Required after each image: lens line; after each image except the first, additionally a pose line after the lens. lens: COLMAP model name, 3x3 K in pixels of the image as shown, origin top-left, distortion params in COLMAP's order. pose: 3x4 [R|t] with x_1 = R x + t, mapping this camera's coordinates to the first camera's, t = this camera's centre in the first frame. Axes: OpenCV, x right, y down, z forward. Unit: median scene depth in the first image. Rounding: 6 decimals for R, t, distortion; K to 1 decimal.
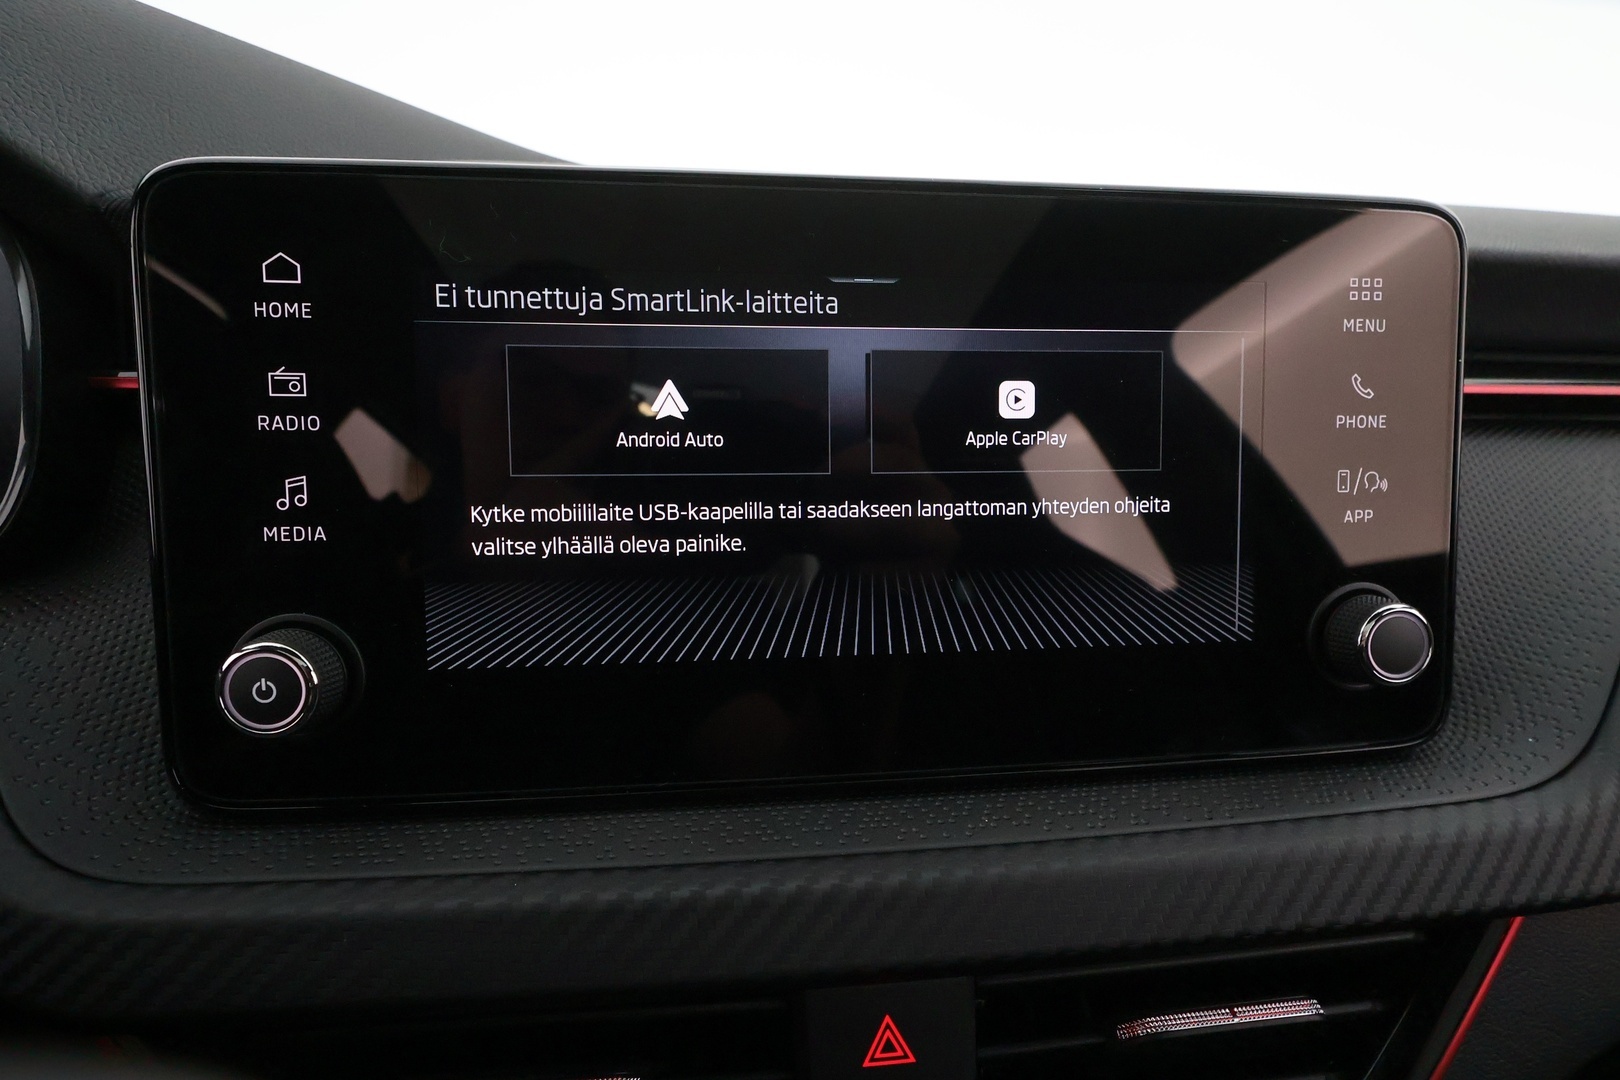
lens RADIAL K [[748.4, 0, 810.0], [0, 748.4, 540.0], [0, 0, 1]] dist [0.000722, -0.000591]
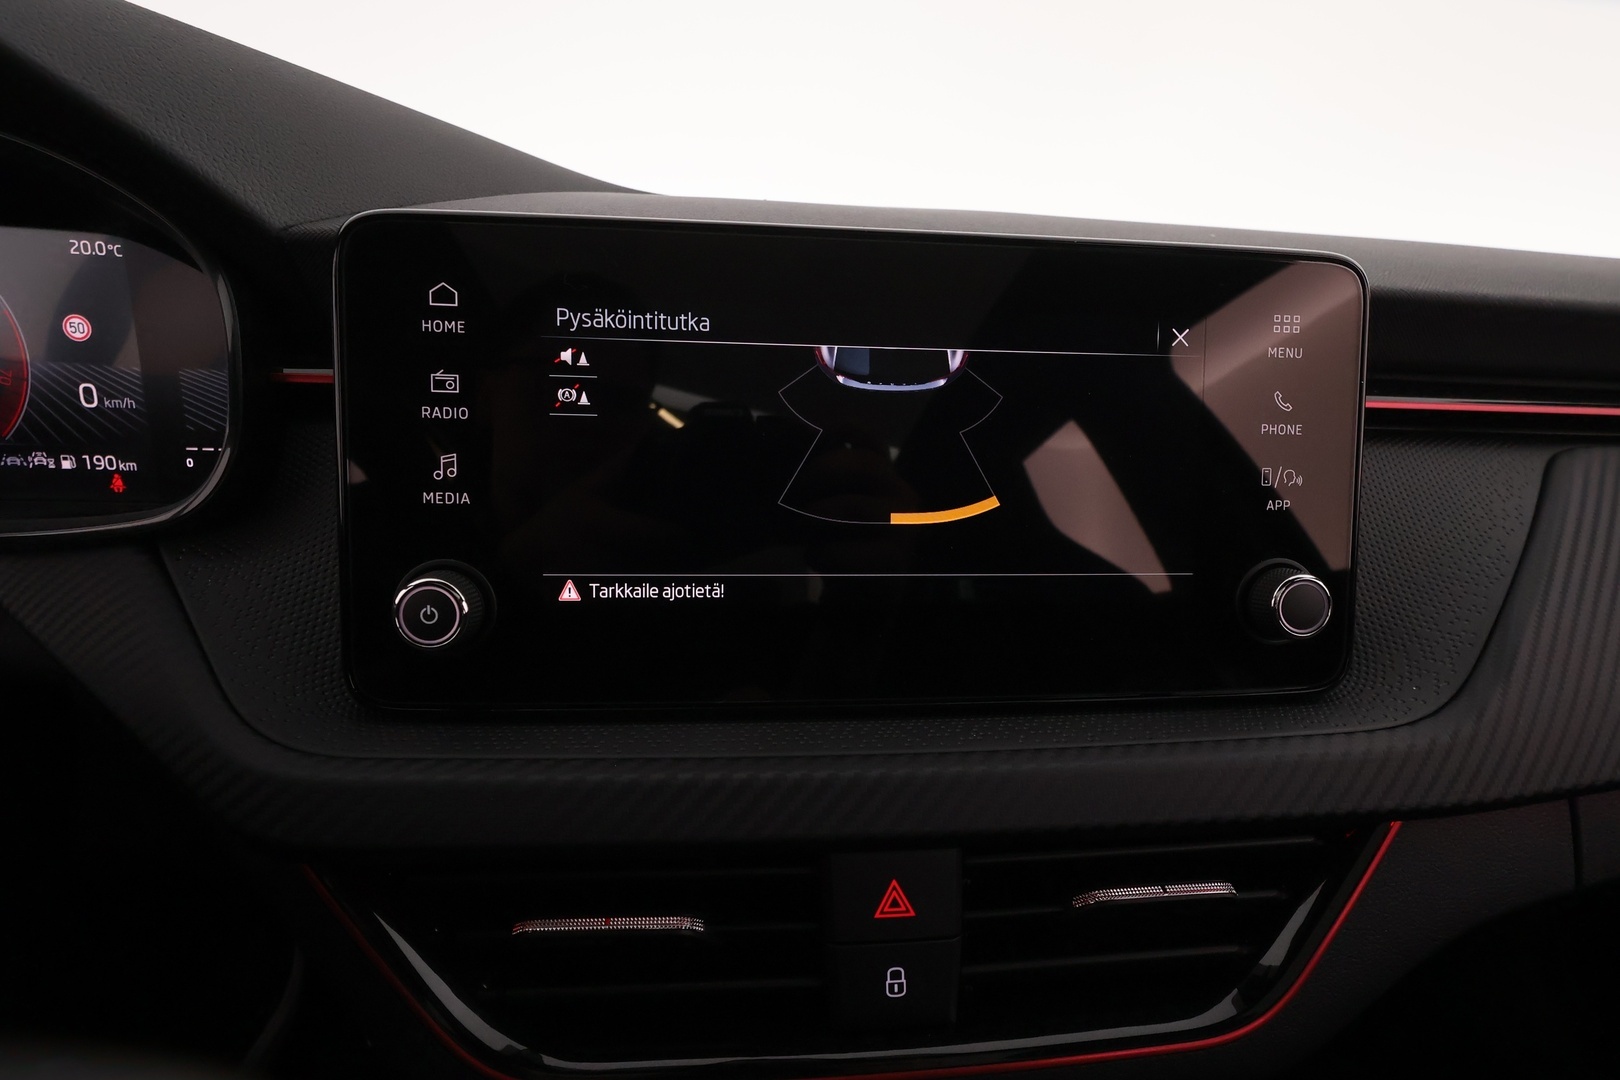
lens RADIAL K [[748.4, 0, 810.0], [0, 748.4, 540.0], [0, 0, 1]] dist [0.000722, -0.000591]
pose [[0.999762, 0.021408, -0.004083, -0.047234], [-0.021412, 0.999770, -0.001086, 0.049651], [0.004059, 0.001174, 0.999991, -0.281910]]
